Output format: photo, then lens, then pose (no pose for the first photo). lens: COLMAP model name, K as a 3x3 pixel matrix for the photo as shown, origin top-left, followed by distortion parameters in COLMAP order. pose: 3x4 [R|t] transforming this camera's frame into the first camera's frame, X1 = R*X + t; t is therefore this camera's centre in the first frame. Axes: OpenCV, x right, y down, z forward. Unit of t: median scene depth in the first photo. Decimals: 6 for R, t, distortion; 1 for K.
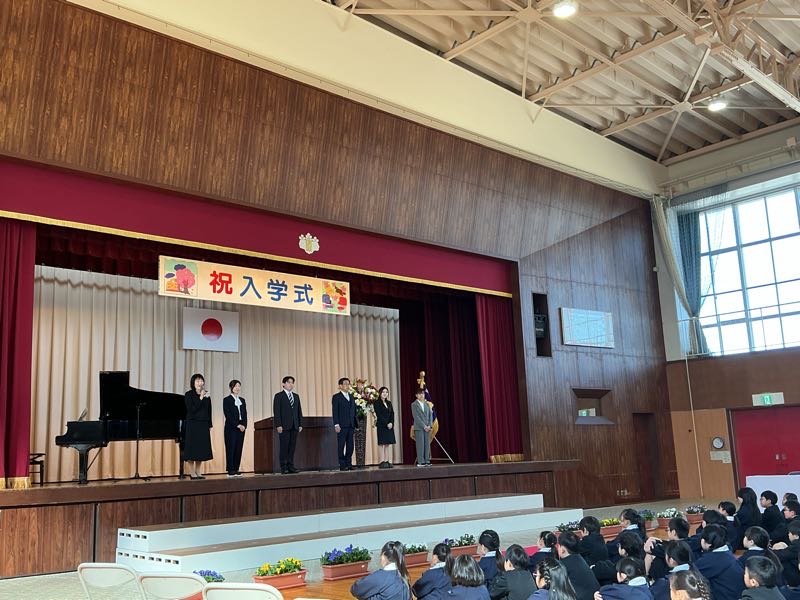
lens RADIAL K [[801.5, 0, 400.0], [0, 801.5, 300.0], [0, 0, 1]] dist [0.174721, -0.405309]
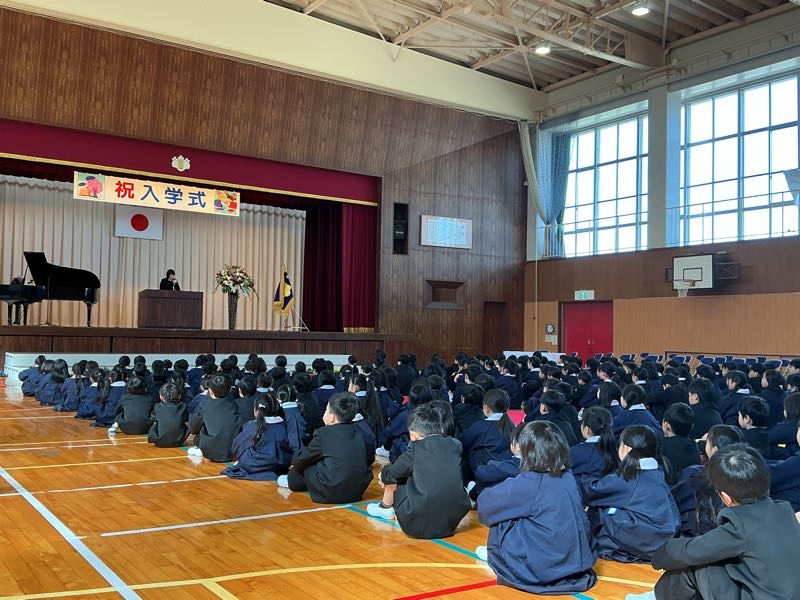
lens RADIAL K [[801.5, 0, 400.0], [0, 801.5, 300.0], [0, 0, 1]] dist [0.174721, -0.405309]
pose [[0.988397, 0.052265, -0.142616, 0.398985], [-0.030709, 0.988306, 0.149356, -0.051623], [0.148754, -0.143244, 0.978444, -0.268572]]
